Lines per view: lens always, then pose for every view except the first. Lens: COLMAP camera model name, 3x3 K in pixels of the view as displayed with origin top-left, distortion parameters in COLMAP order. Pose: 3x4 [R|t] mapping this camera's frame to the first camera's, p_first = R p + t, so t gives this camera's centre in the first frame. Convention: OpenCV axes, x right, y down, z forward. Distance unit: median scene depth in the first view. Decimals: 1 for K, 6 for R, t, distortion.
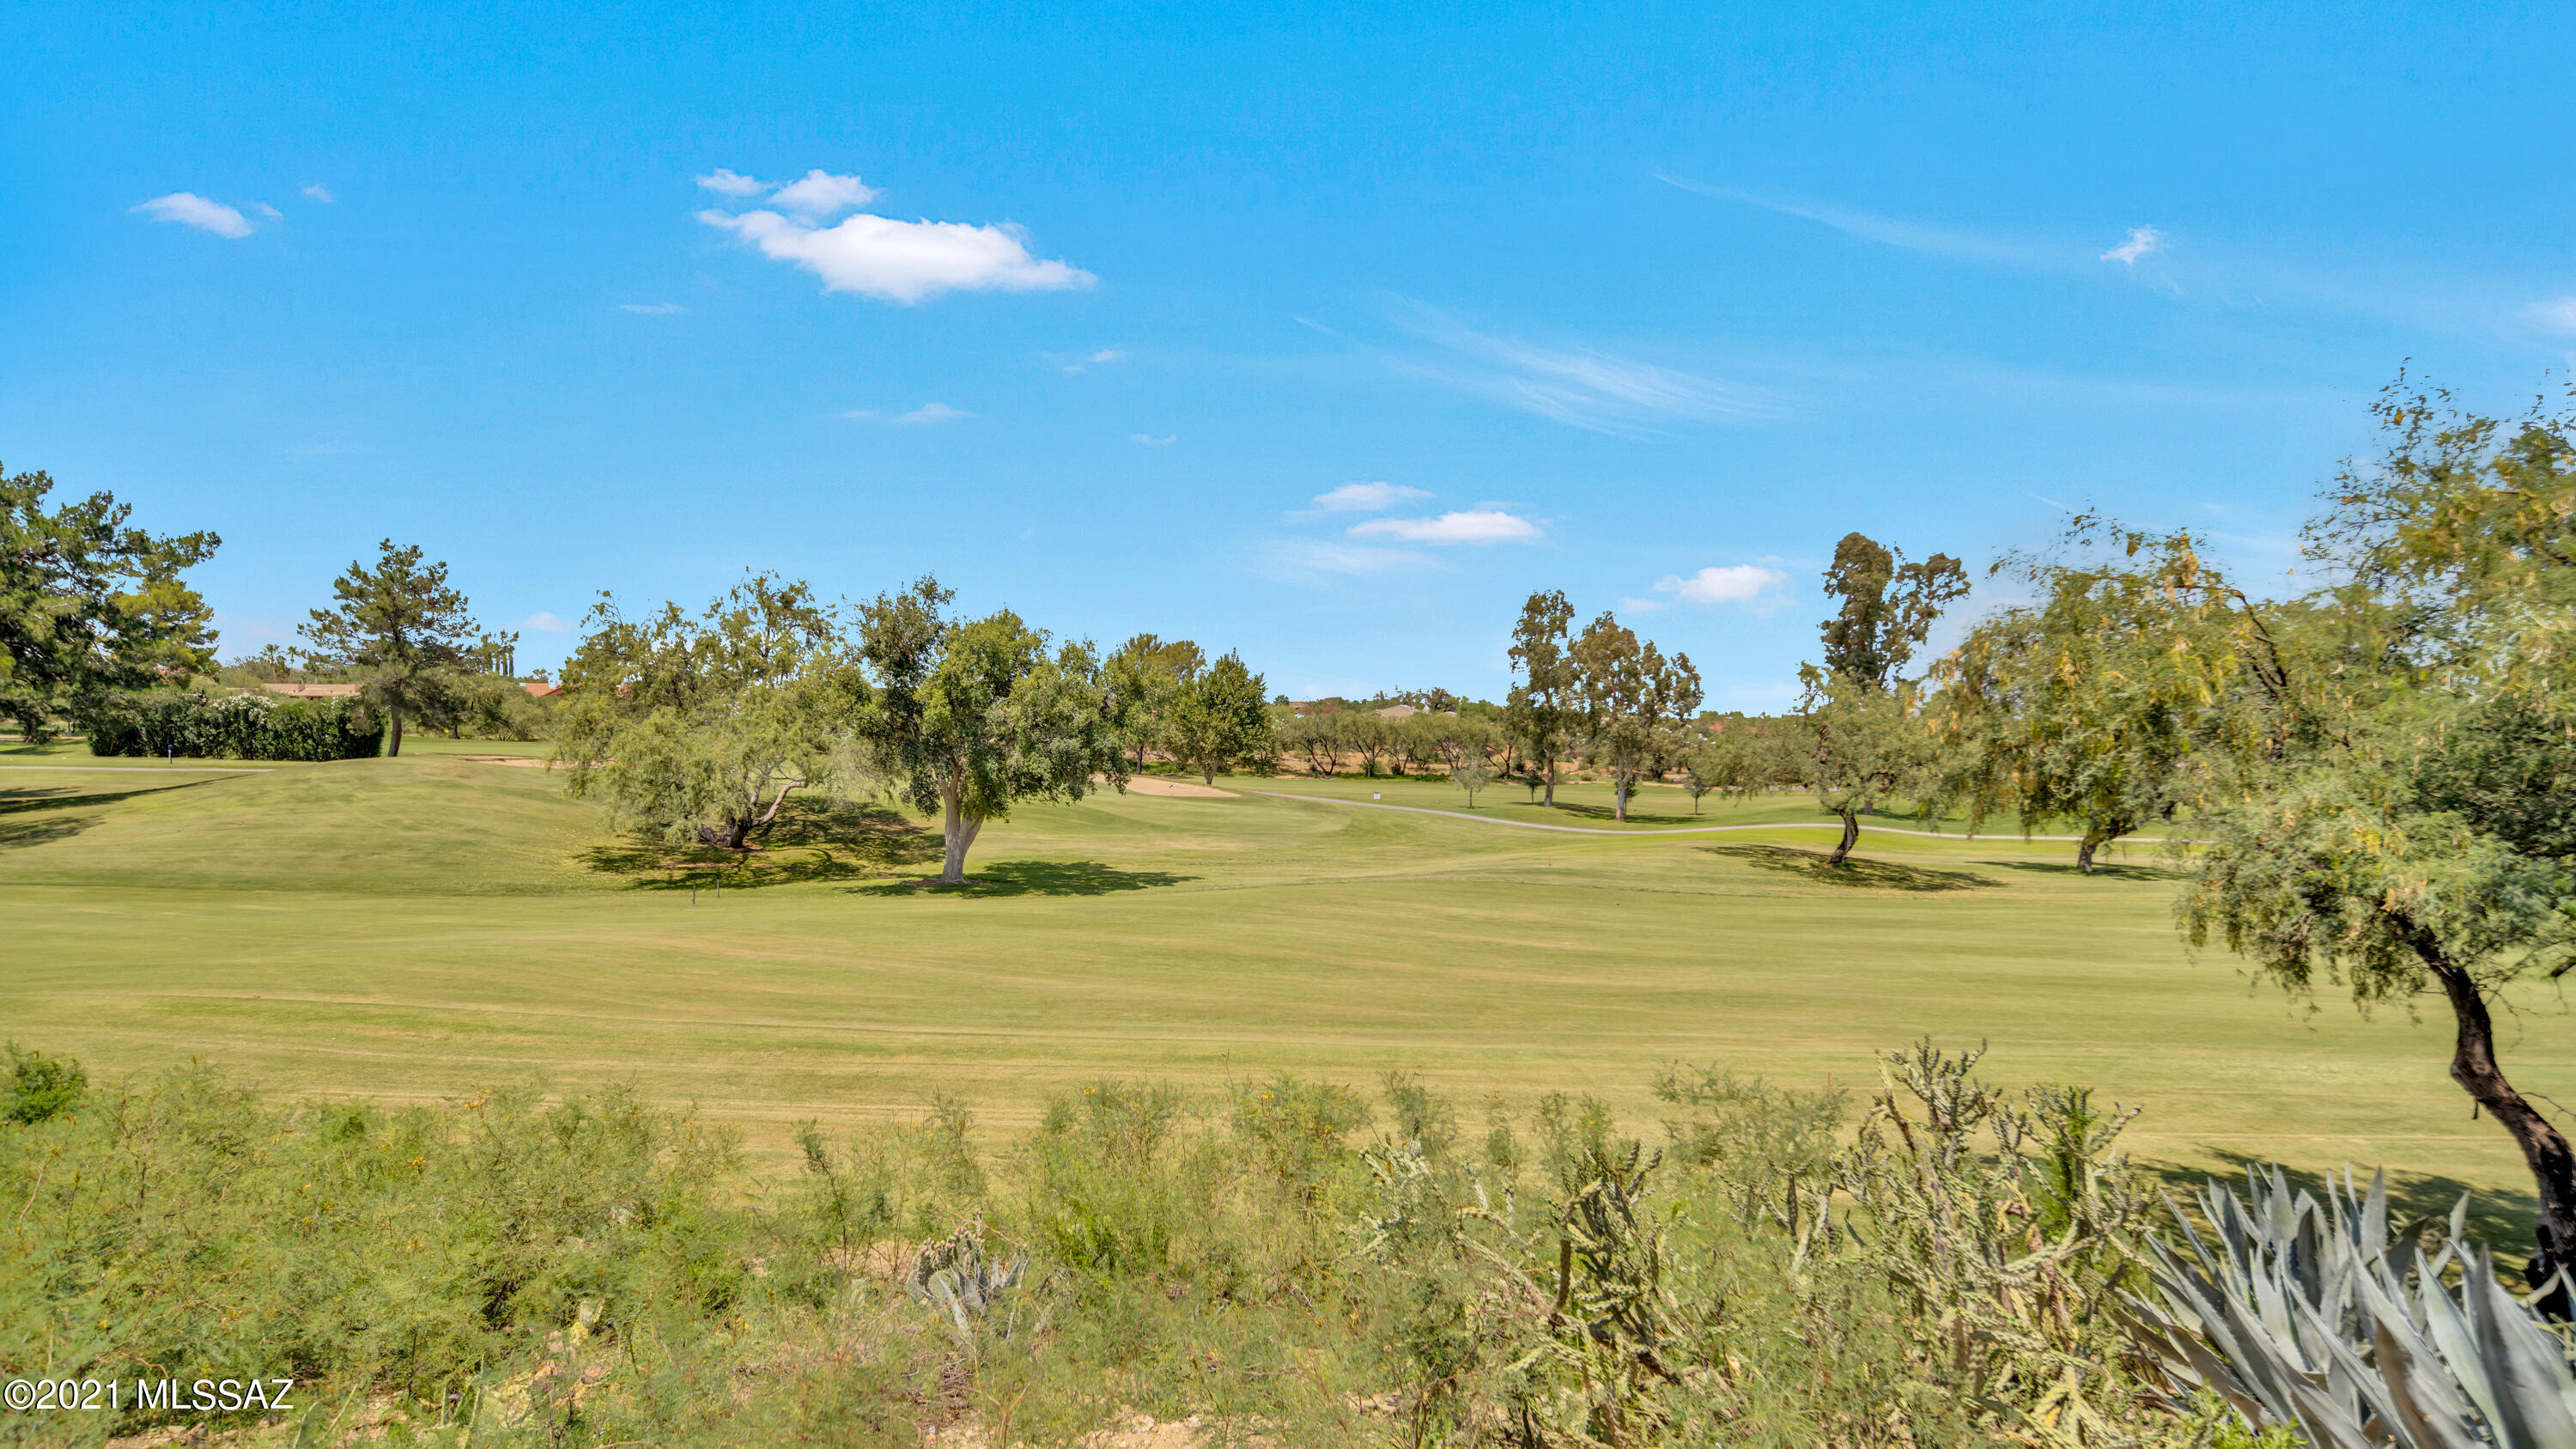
lens RADIAL K [[1272.7, 0, 1255.2], [0, 1272.7, 727.5], [0, 0, 1]] dist [0.015403, 0.000049]
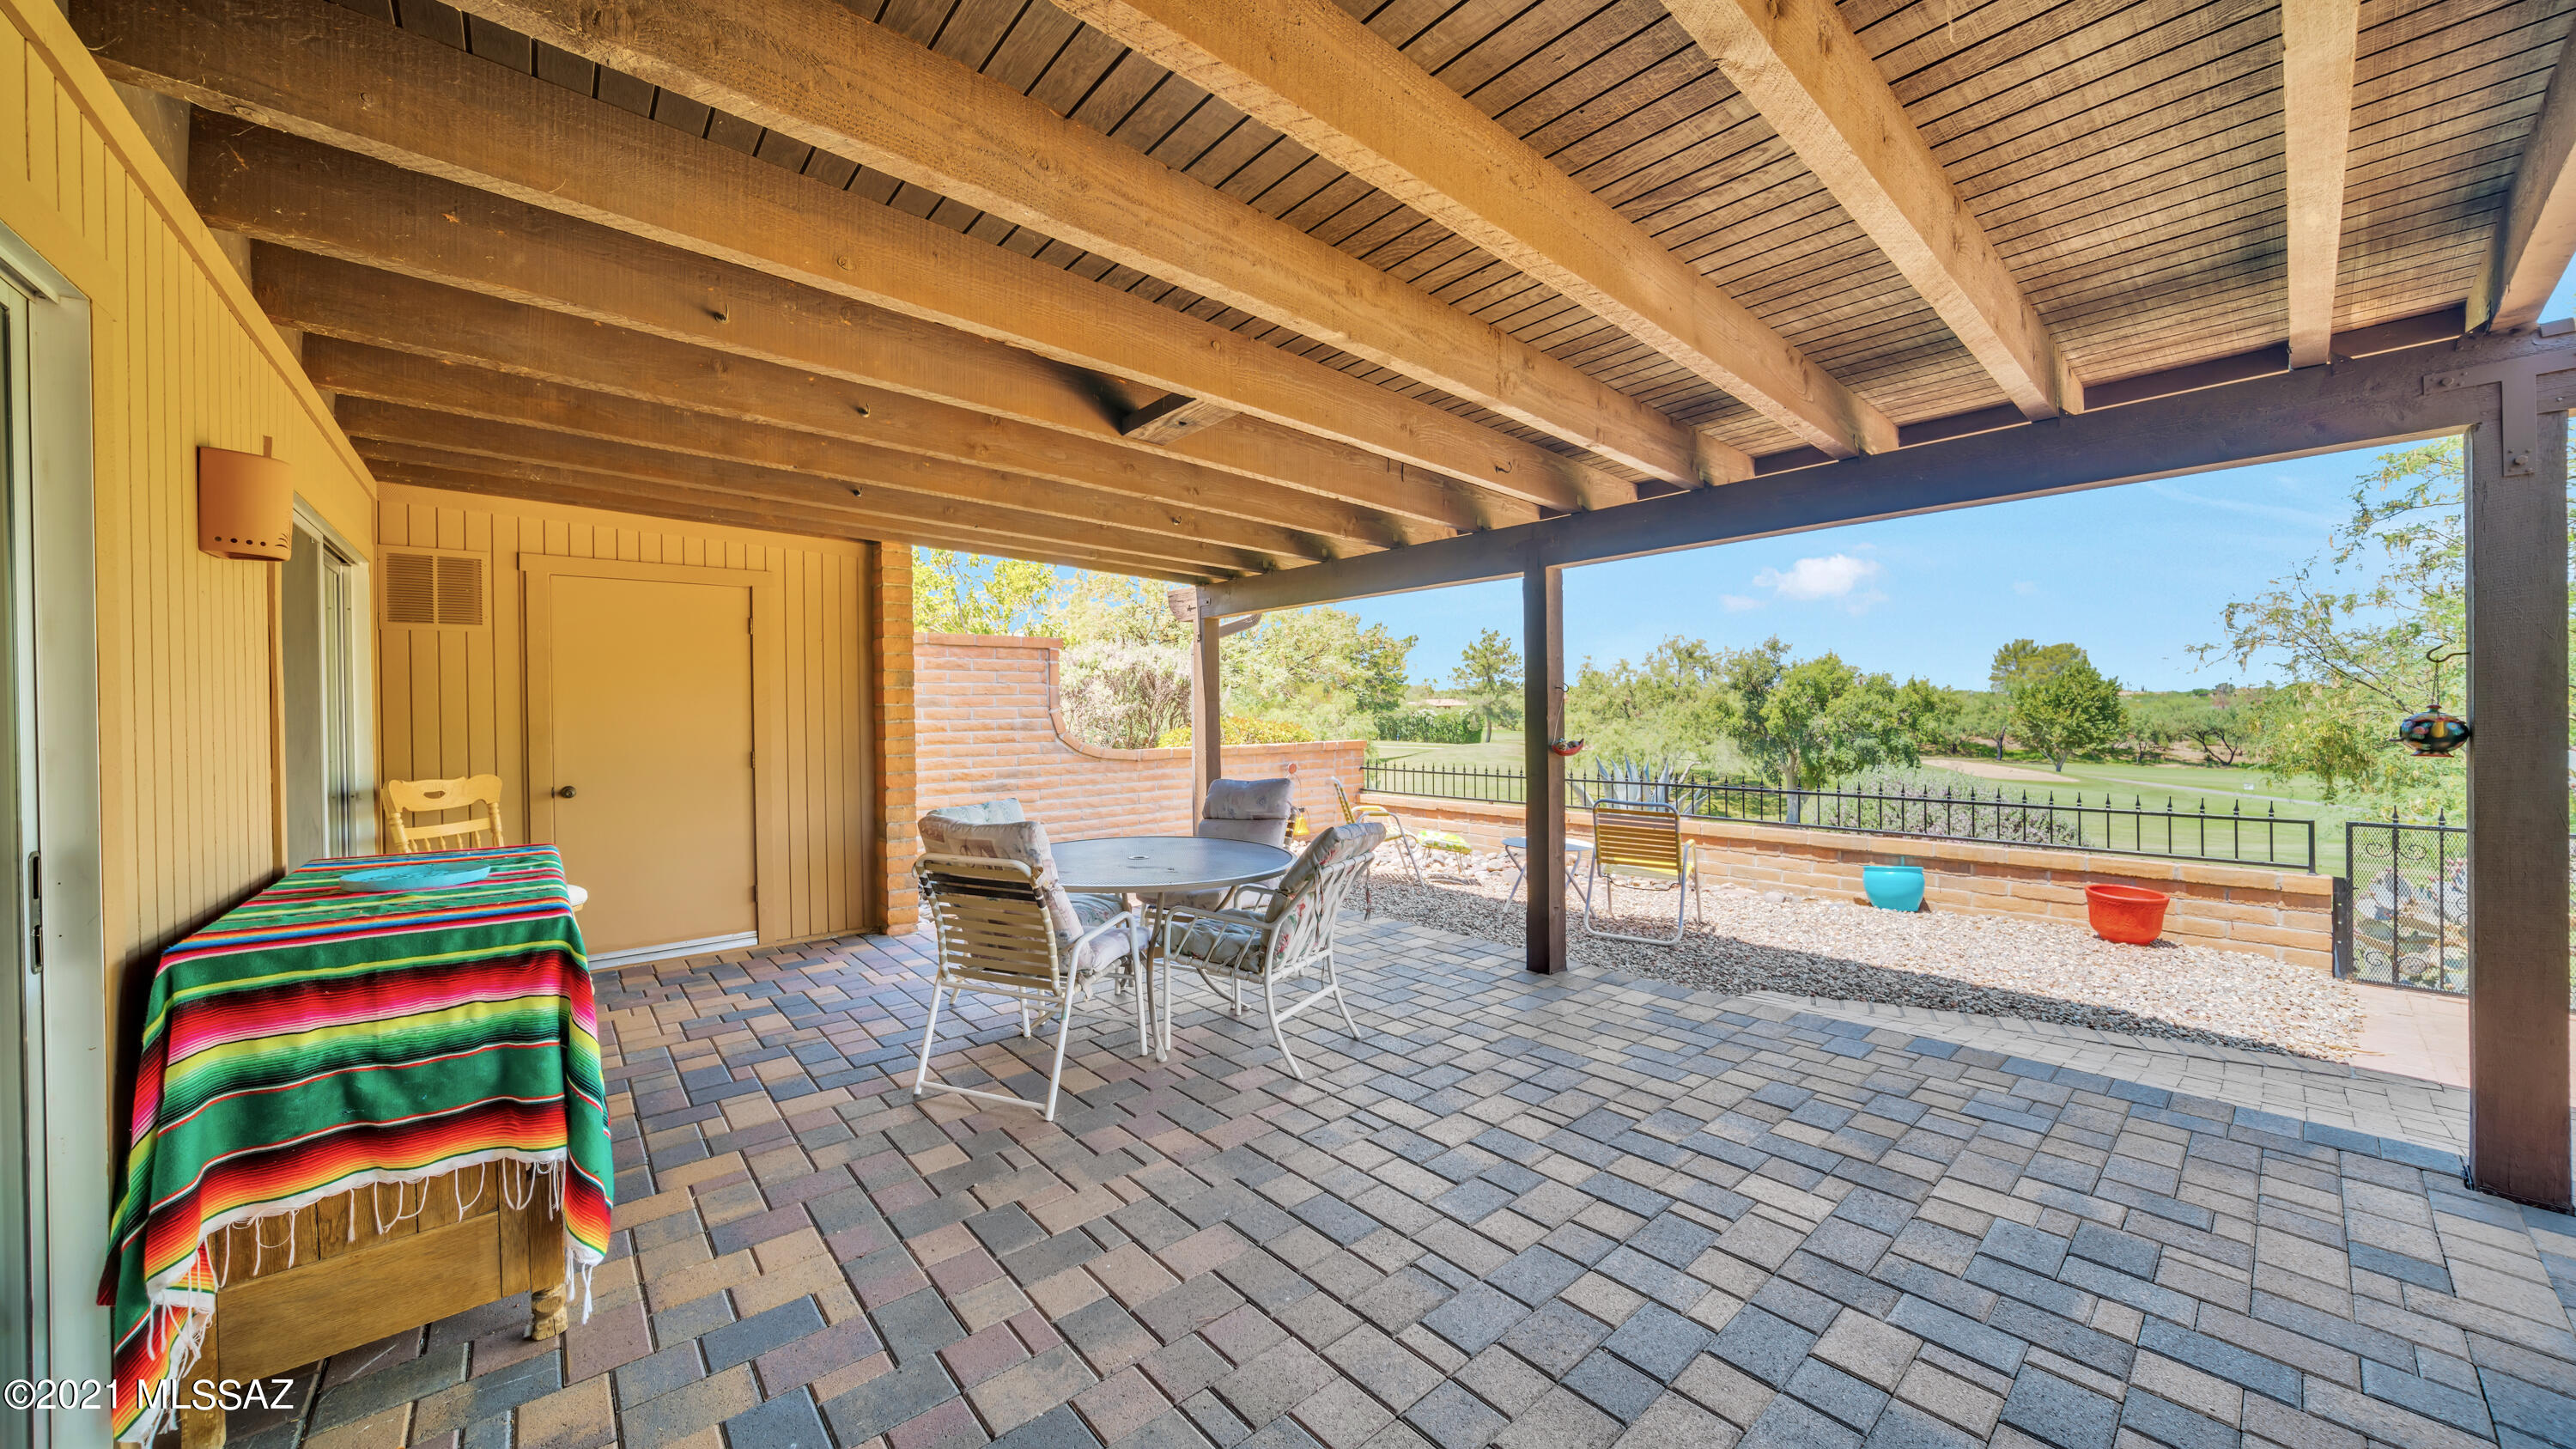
lens RADIAL K [[891.5, 0, 1285.9], [0, 891.5, 716.7], [0, 0, 1]] dist [-0.027107, 0.006480]
pose [[0.693719, -0.009370, -0.720185, 0.071914], [0.007602, 0.999955, -0.005687, -0.009334], [0.720205, -0.001530, 0.693759, -0.133131]]
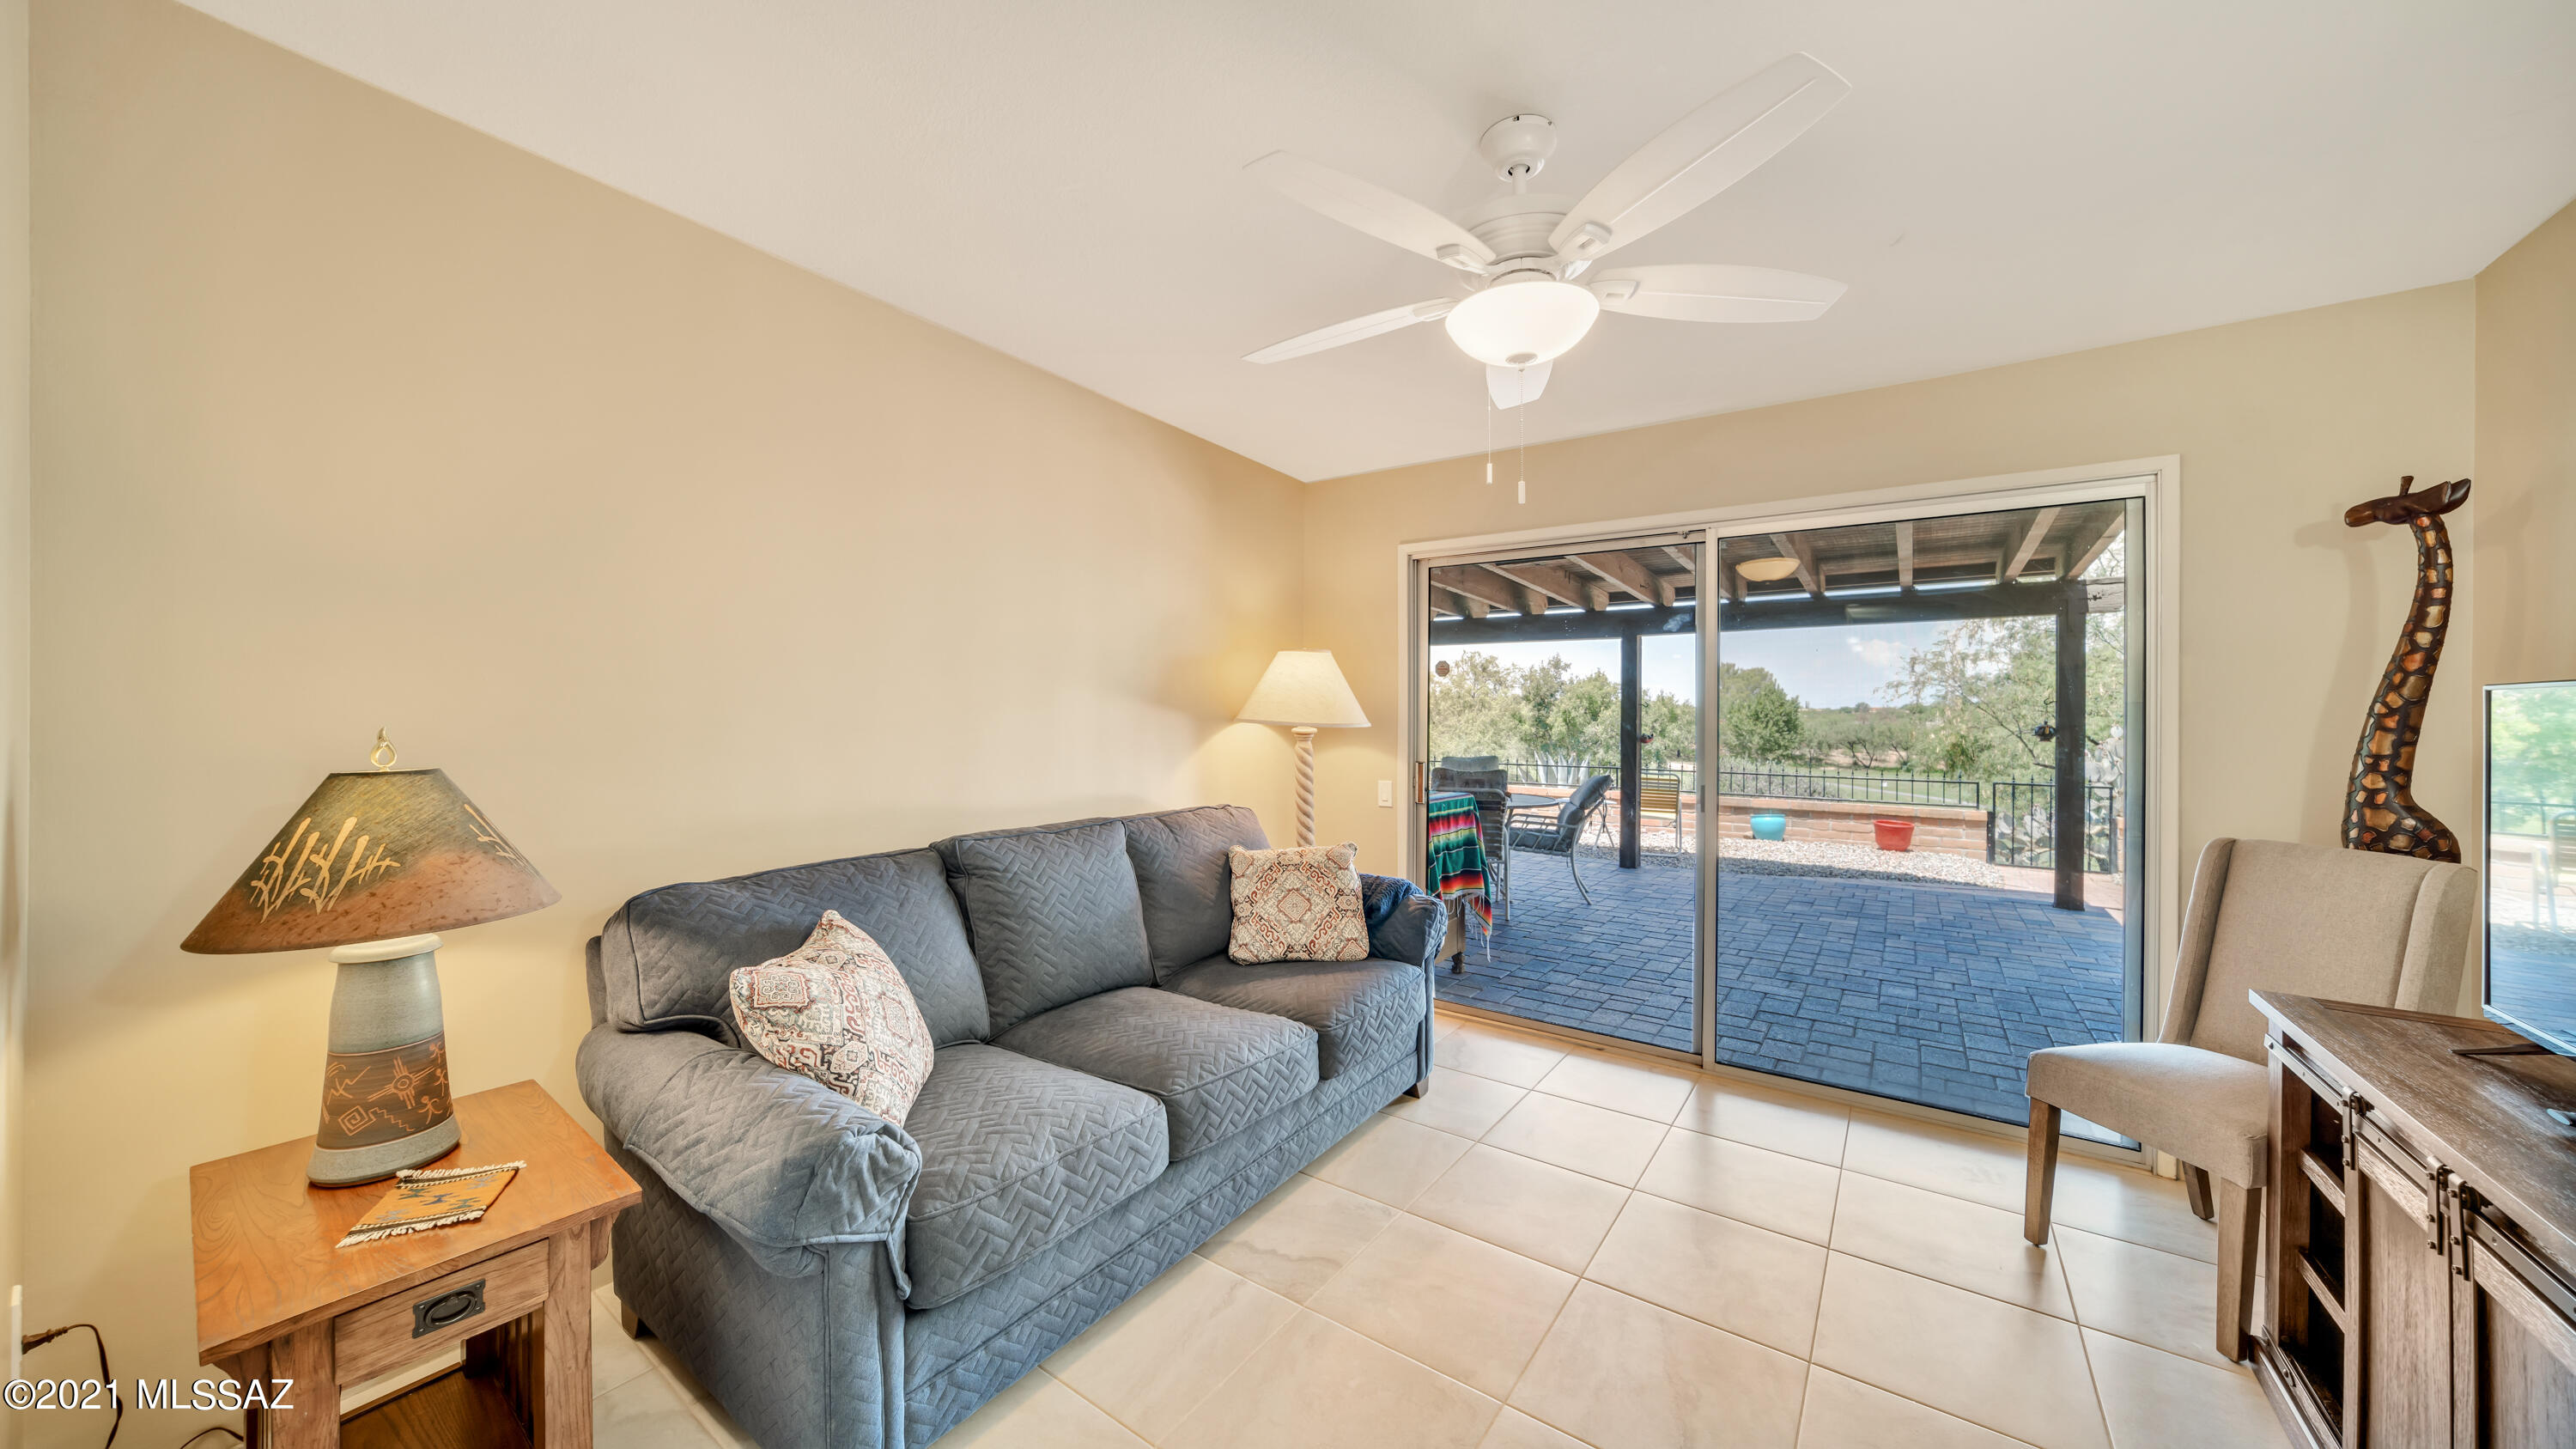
lens RADIAL K [[870.5, 0, 1296.5], [0, 870.5, 715.4], [0, 0, 1]] dist [-0.020002, 0.000284]
pose [[0.846648, 0.000665, -0.532153, 0.062647], [-0.007303, 0.999920, -0.010370, -0.008878], [0.532103, 0.012666, 0.846585, -0.180413]]
